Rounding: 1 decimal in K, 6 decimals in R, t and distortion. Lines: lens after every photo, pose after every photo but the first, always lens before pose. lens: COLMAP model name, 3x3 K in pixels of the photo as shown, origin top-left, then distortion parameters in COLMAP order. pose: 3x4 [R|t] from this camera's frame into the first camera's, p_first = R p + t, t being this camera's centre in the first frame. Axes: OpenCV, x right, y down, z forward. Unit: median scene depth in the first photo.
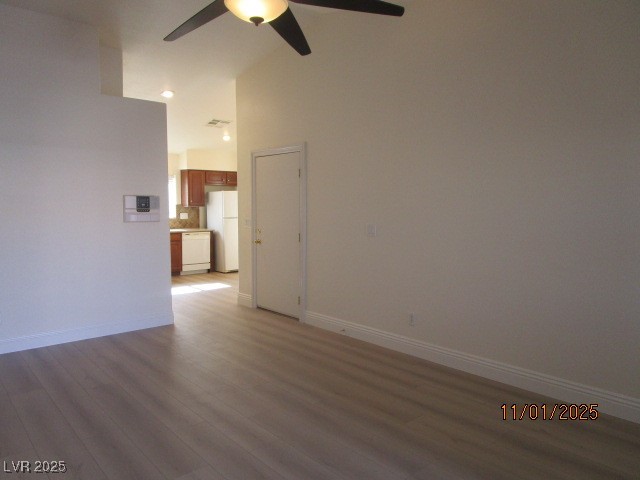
lens RADIAL K [[459.9, 0, 320.0], [0, 459.9, 240.0], [0, 0, 1]] dist [-0.007318, -0.001784]
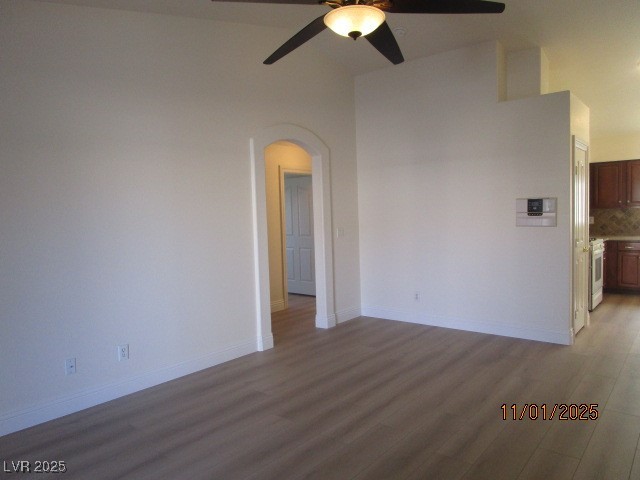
lens RADIAL K [[459.9, 0, 320.0], [0, 459.9, 240.0], [0, 0, 1]] dist [-0.007318, -0.001784]
pose [[0.163483, 0.052371, -0.985155, 0.259463], [-0.048434, 0.997812, 0.045006, -0.017608], [0.985357, 0.040358, 0.165662, 0.227318]]
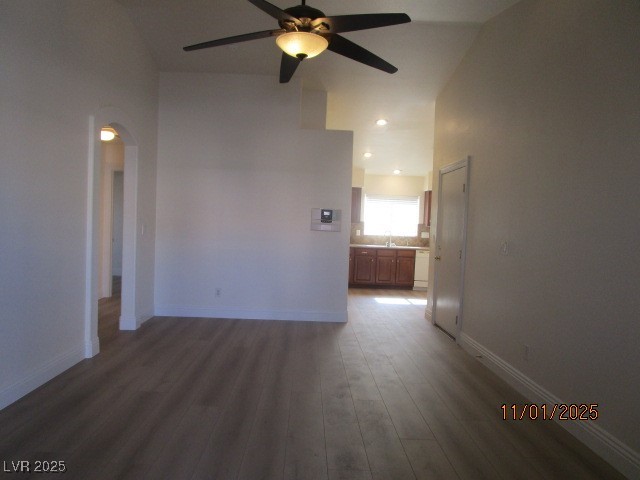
lens RADIAL K [[454.5, 0, 320.0], [0, 454.5, 240.0], [0, 0, 1]] dist [-0.001466, 0.000966]
pose [[0.763174, 0.049894, -0.644264, 0.203230], [-0.088284, 0.995717, -0.027466, 0.009614], [0.640134, 0.077840, 0.764309, 0.048205]]
